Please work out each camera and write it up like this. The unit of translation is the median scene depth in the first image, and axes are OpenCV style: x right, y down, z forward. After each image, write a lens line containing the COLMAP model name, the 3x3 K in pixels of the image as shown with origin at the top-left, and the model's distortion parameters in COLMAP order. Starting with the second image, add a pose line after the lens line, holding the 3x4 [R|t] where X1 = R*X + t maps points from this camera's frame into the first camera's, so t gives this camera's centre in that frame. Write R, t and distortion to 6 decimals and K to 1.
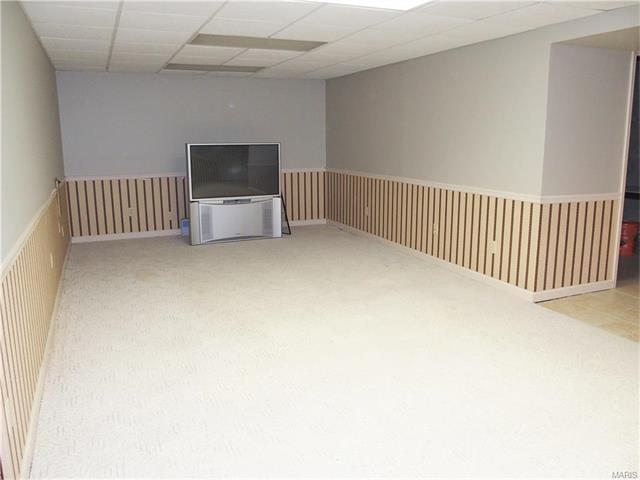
lens RADIAL K [[531.6, 0, 323.2], [0, 531.6, 241.9], [0, 0, 1]] dist [-0.066135, 0.027086]
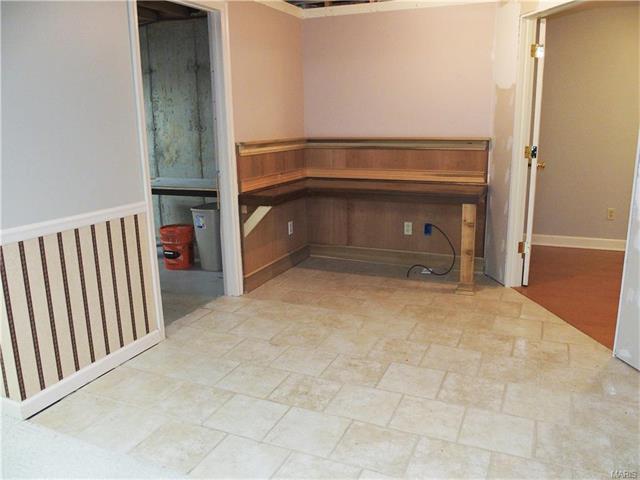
lens RADIAL K [[531.6, 0, 320.6], [0, 531.6, 239.9], [0, 0, 1]] dist [-0.066135, 0.027086]
pose [[0.718077, -0.164555, 0.676230, 0.278155], [0.182379, 0.982182, 0.045340, -0.037494], [-0.671642, 0.090772, 0.735294, 0.364009]]
